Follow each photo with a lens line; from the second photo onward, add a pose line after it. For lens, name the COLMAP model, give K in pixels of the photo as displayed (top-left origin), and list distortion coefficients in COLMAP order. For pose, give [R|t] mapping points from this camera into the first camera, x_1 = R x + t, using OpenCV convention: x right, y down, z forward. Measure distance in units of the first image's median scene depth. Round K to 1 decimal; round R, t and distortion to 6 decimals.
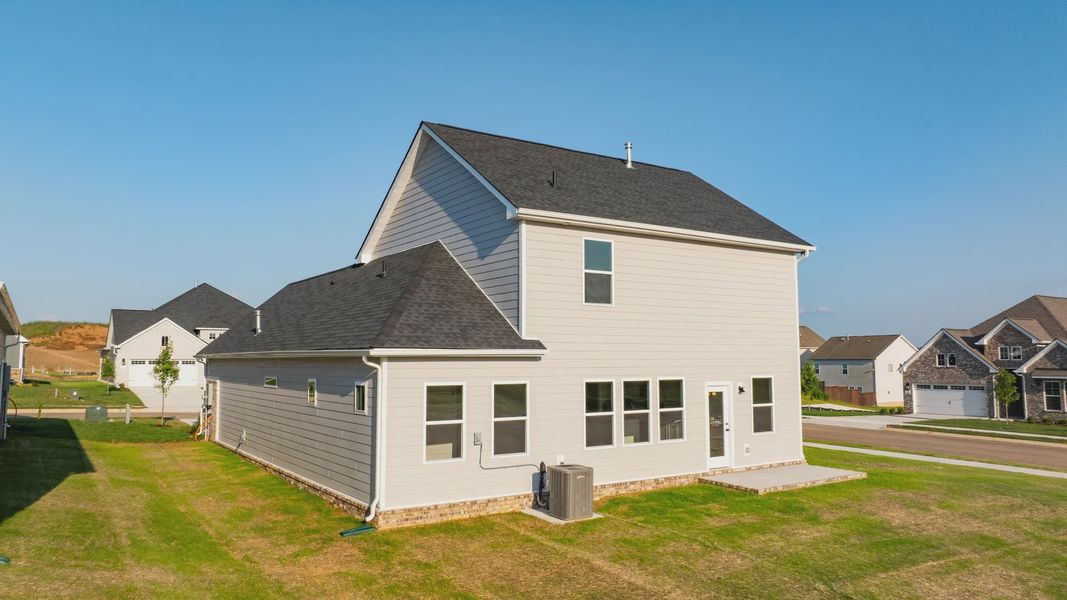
lens RADIAL K [[743.6, 0, 533.2], [0, 743.6, 298.9], [0, 0, 1]] dist [-0.013685, -0.008295]
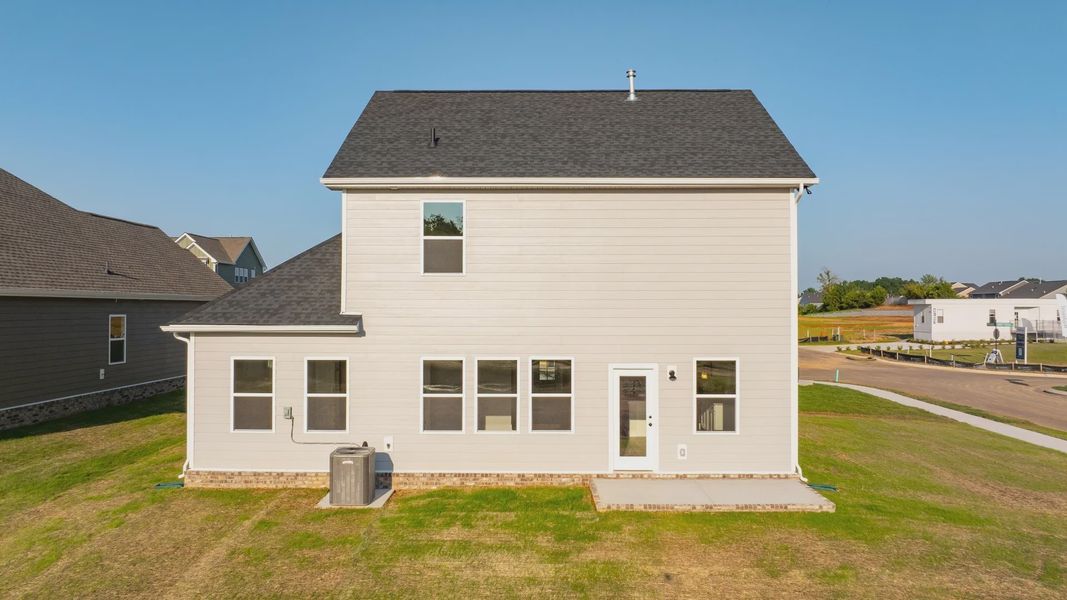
lens RADIAL K [[743.6, 0, 535.8], [0, 743.6, 304.8], [0, 0, 1]] dist [-0.013685, -0.008295]
pose [[0.824319, 0.000018, -0.566125, 0.689787], [0.043371, 0.997059, 0.063183, -0.007651], [0.564462, -0.076636, 0.821894, 0.326057]]
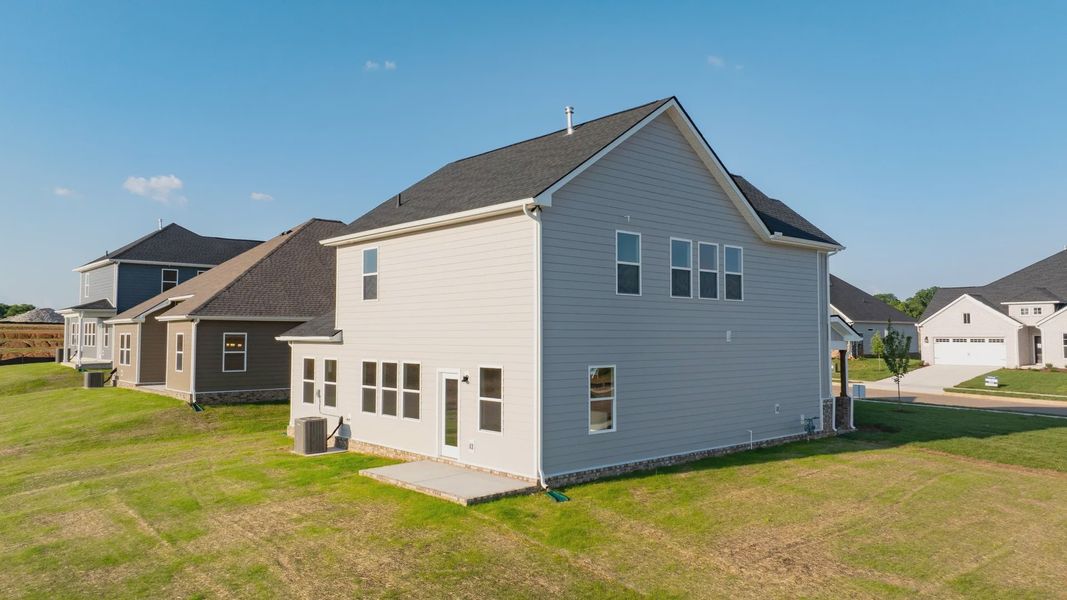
lens RADIAL K [[743.6, 0, 543.8], [0, 743.6, 303.7], [0, 0, 1]] dist [-0.013685, -0.008295]
pose [[0.149404, -0.040592, -0.987943, 1.374656], [0.080790, 0.996317, -0.028718, 0.073129], [0.985470, -0.075525, 0.152133, 1.102380]]
